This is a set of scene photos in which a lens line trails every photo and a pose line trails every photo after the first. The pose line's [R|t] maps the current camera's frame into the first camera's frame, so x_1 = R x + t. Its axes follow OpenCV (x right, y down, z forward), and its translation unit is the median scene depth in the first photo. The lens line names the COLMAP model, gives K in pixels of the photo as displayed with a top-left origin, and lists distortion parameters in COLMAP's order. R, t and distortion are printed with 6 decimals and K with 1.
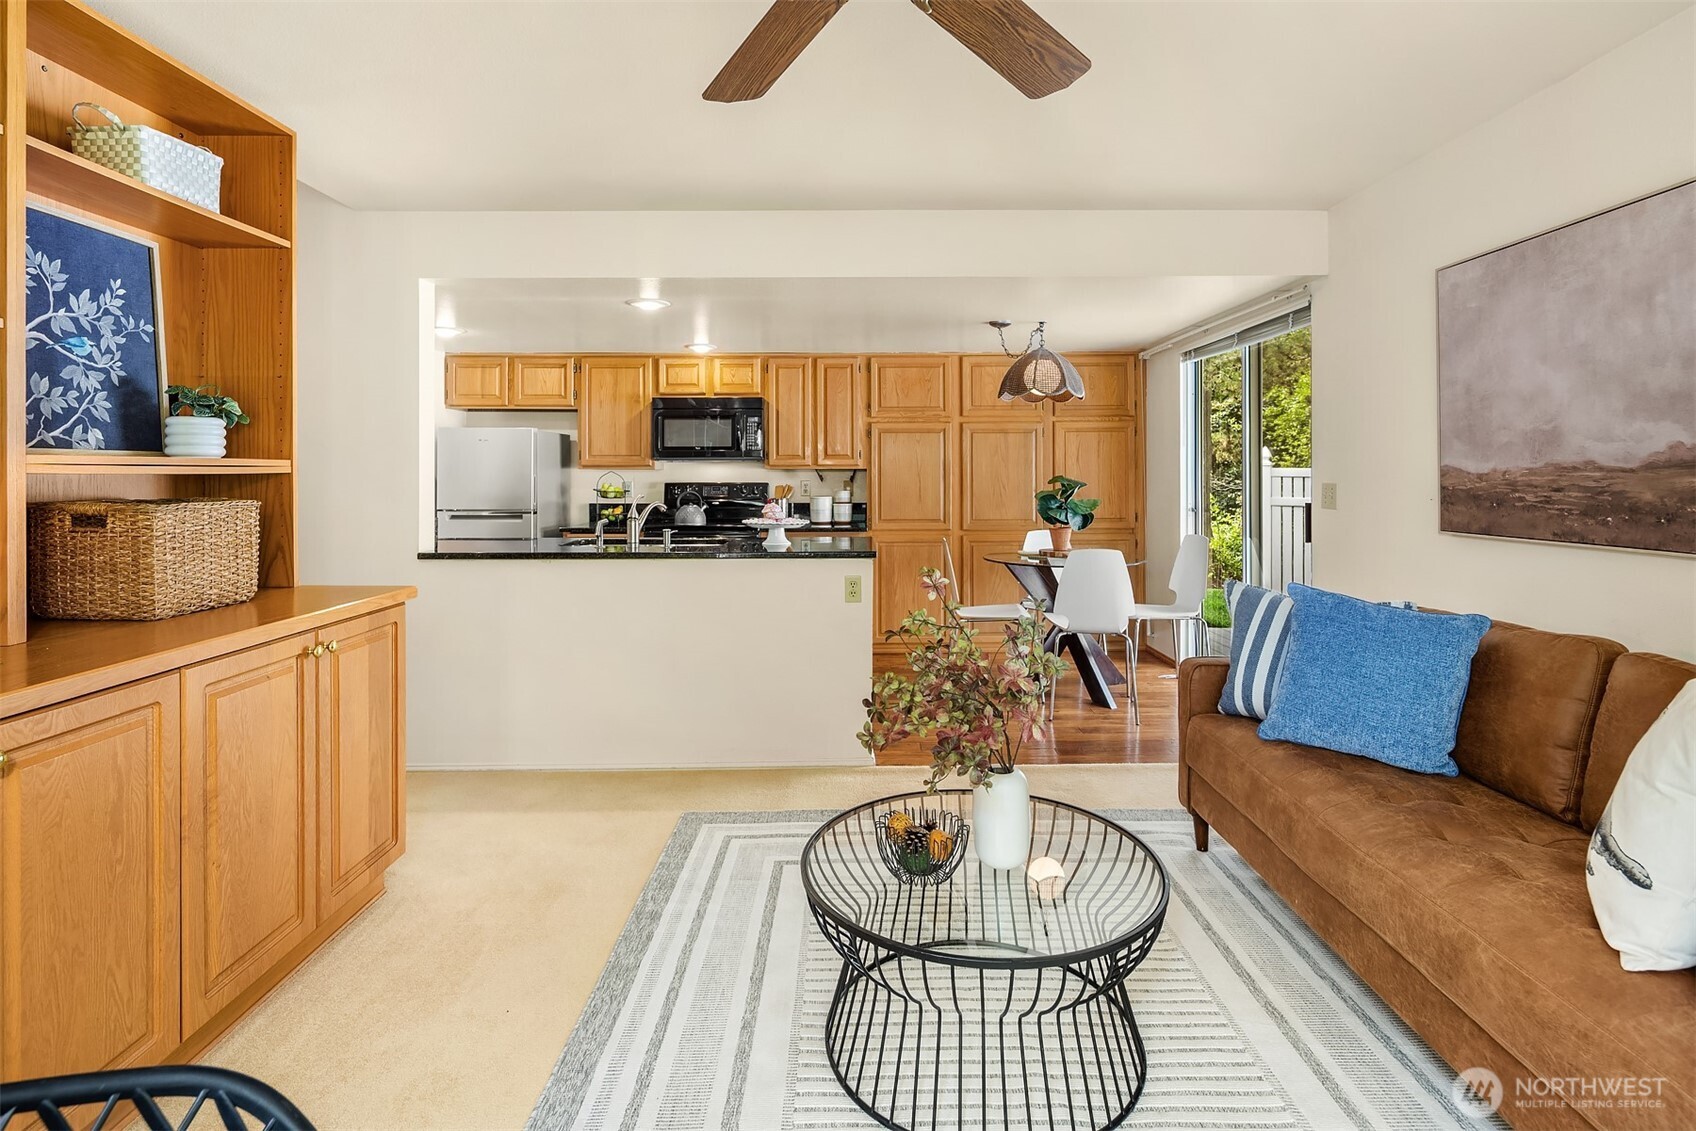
lens RADIAL K [[836.2, 0, 837.0], [0, 836.2, 469.1], [0, 0, 1]] dist [0.000046, -0.002309]
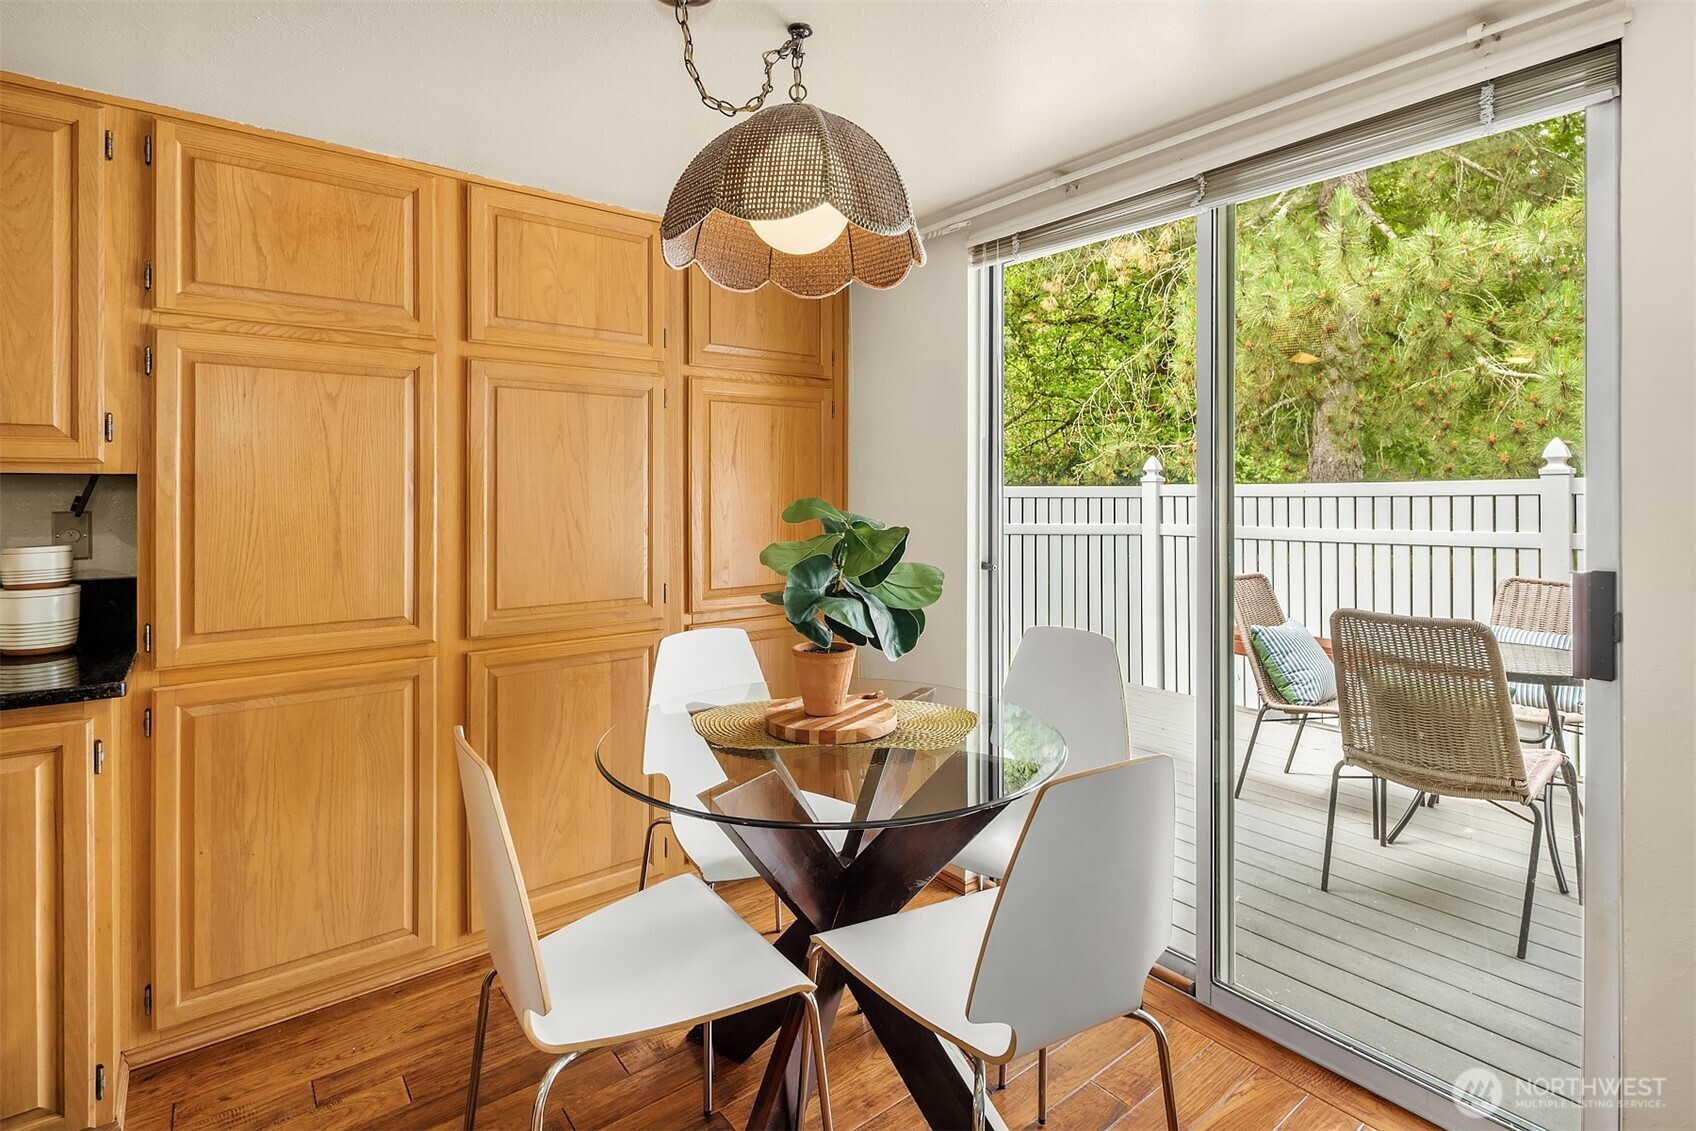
lens RADIAL K [[836.2, 0, 866.8], [0, 836.2, 489.9], [0, 0, 1]] dist [0.000046, -0.002309]
pose [[0.770946, 0.004560, 0.636884, 0.047966], [-0.008032, 0.999964, 0.002563, 0.002495], [-0.636850, -0.007091, 0.770955, 0.595282]]
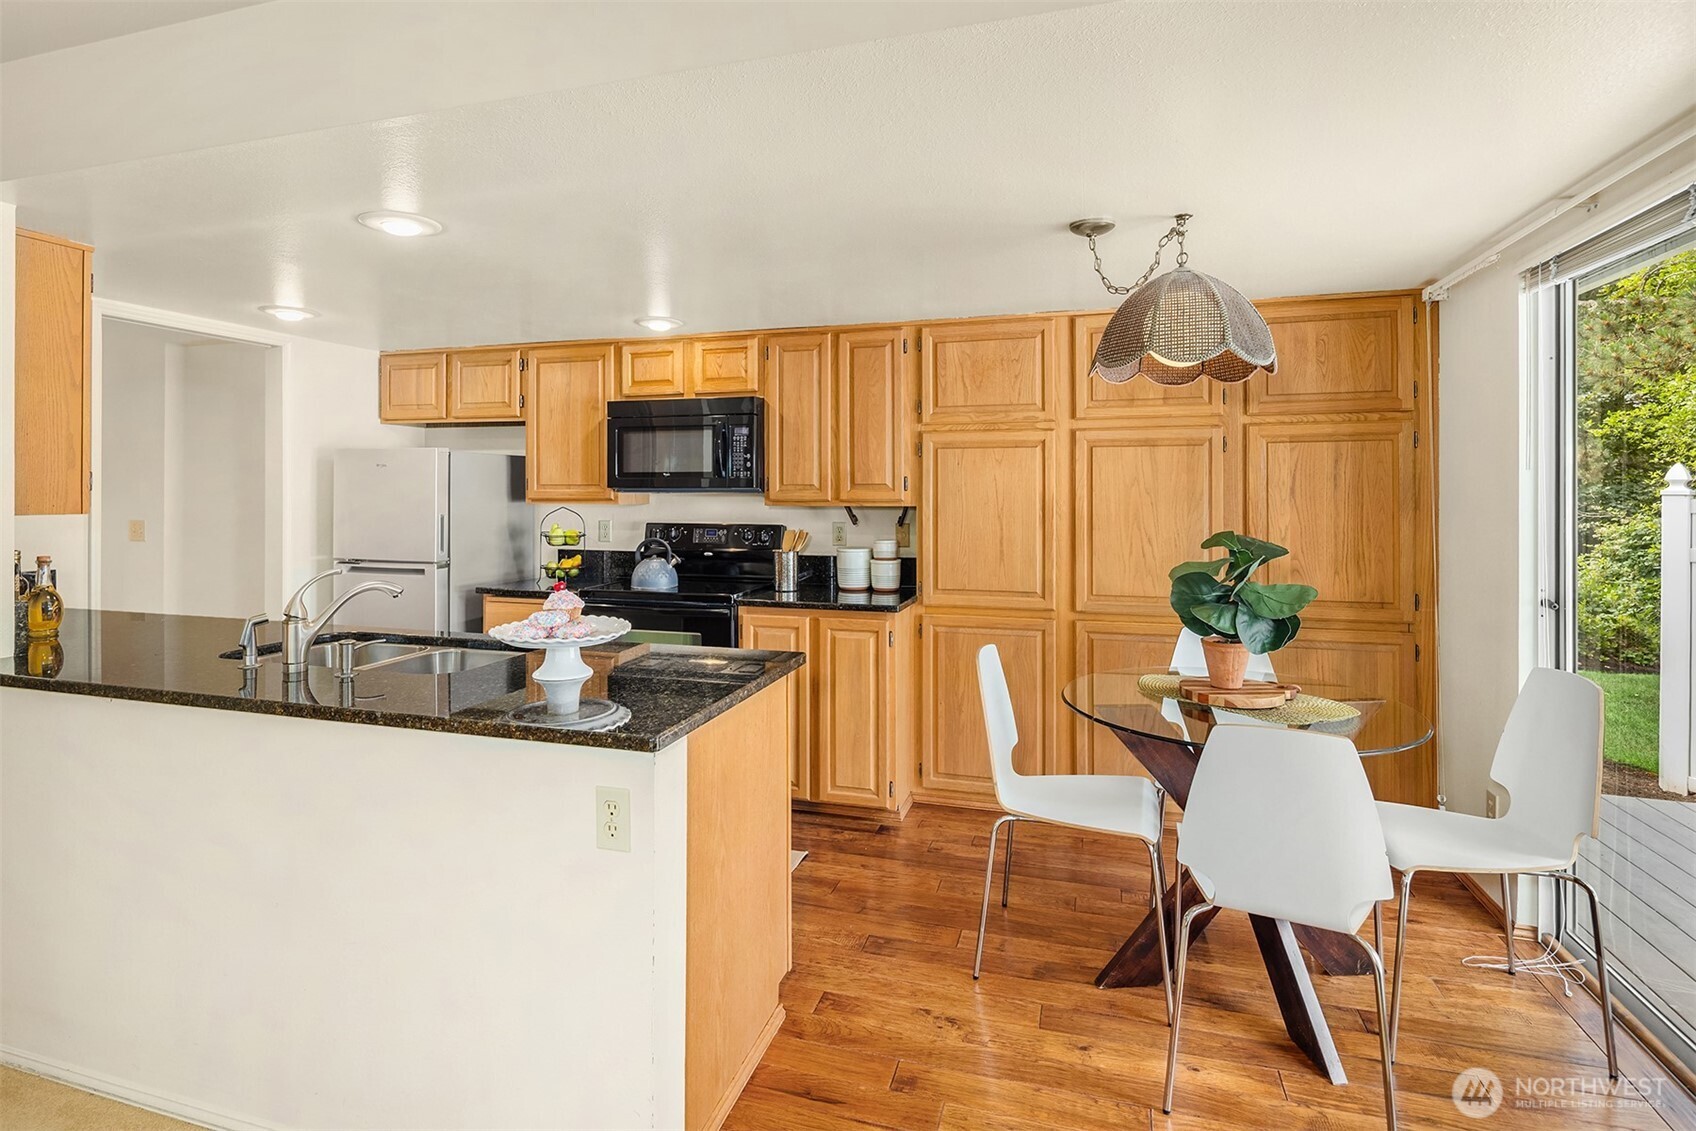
lens RADIAL K [[836.2, 0, 830.7], [0, 836.2, 488.8], [0, 0, 1]] dist [0.000046, -0.002309]
pose [[0.959012, 0.000712, -0.283363, 0.152867], [0.000446, 0.999992, 0.004023, -0.016258], [0.283364, -0.003985, 0.959004, 0.389196]]
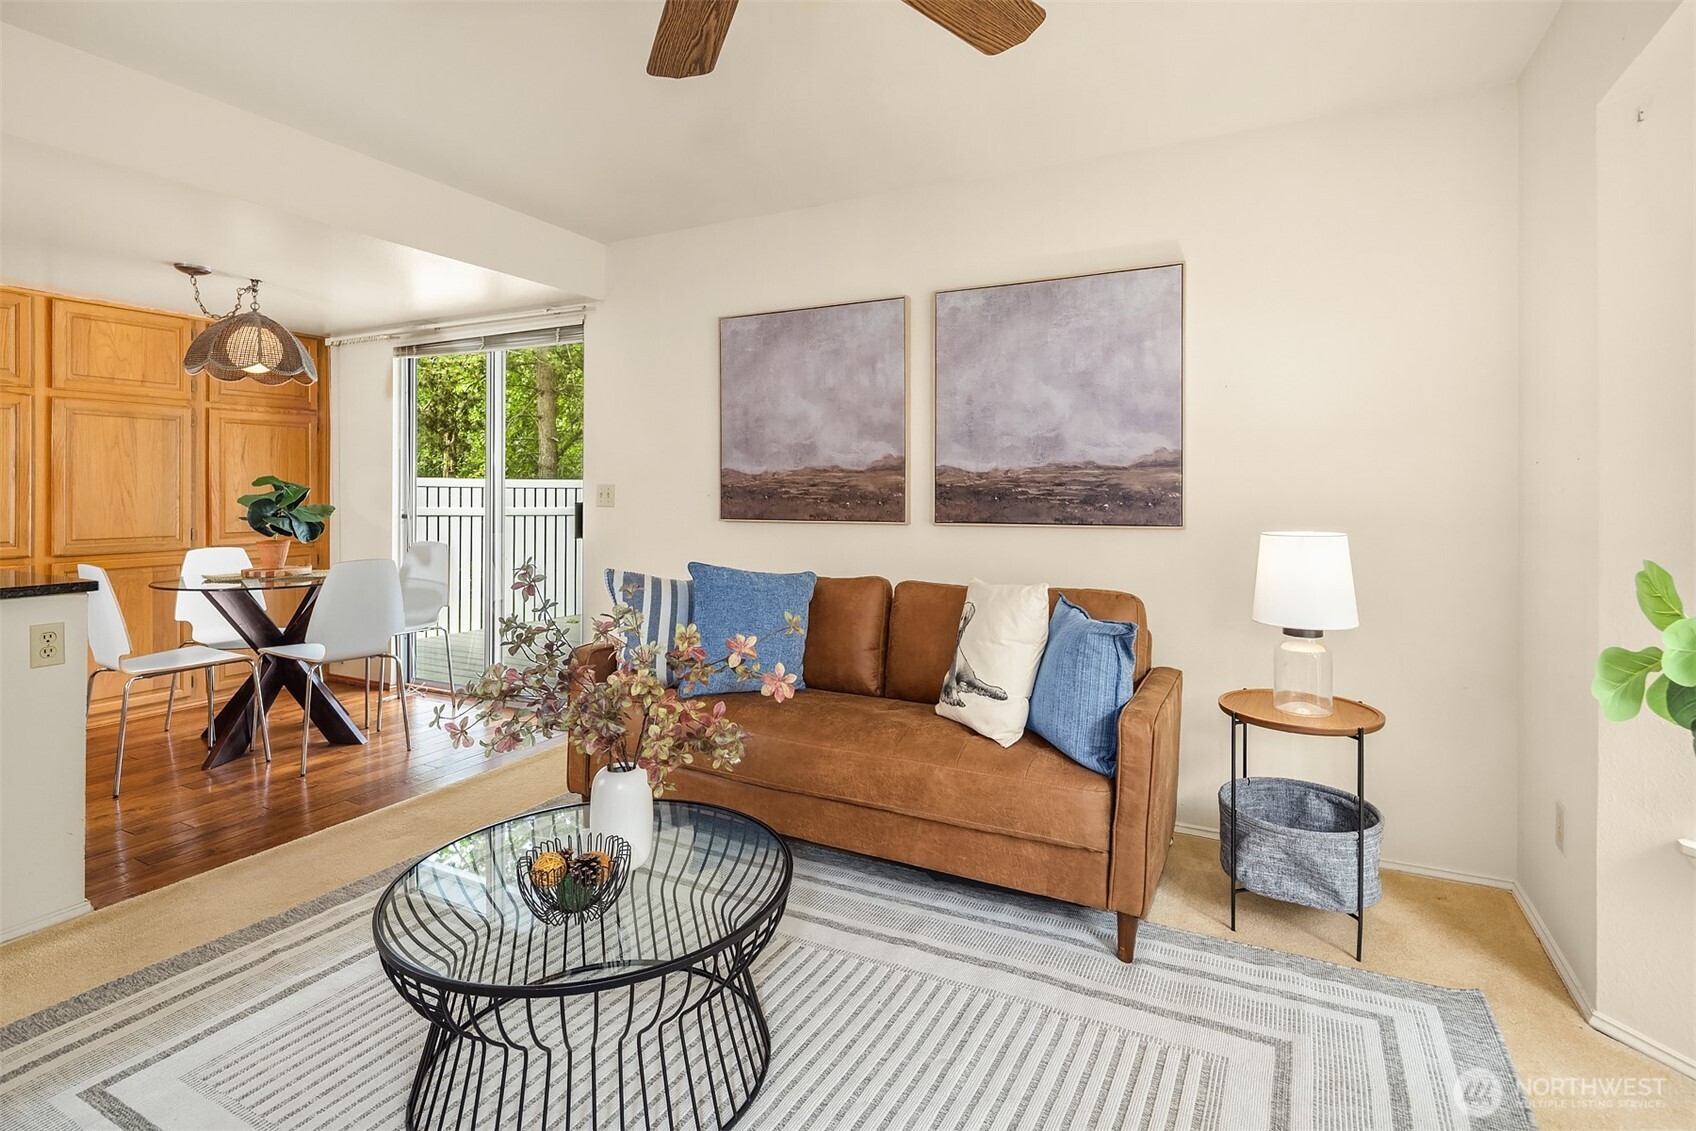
lens RADIAL K [[836.2, 0, 875.8], [0, 836.2, 487.4], [0, 0, 1]] dist [0.000046, -0.002309]
pose [[0.434433, 0.006406, 0.900681, -0.169615], [-0.009412, 0.999952, -0.002572, 0.012883], [-0.900655, -0.007359, 0.434472, 0.107123]]
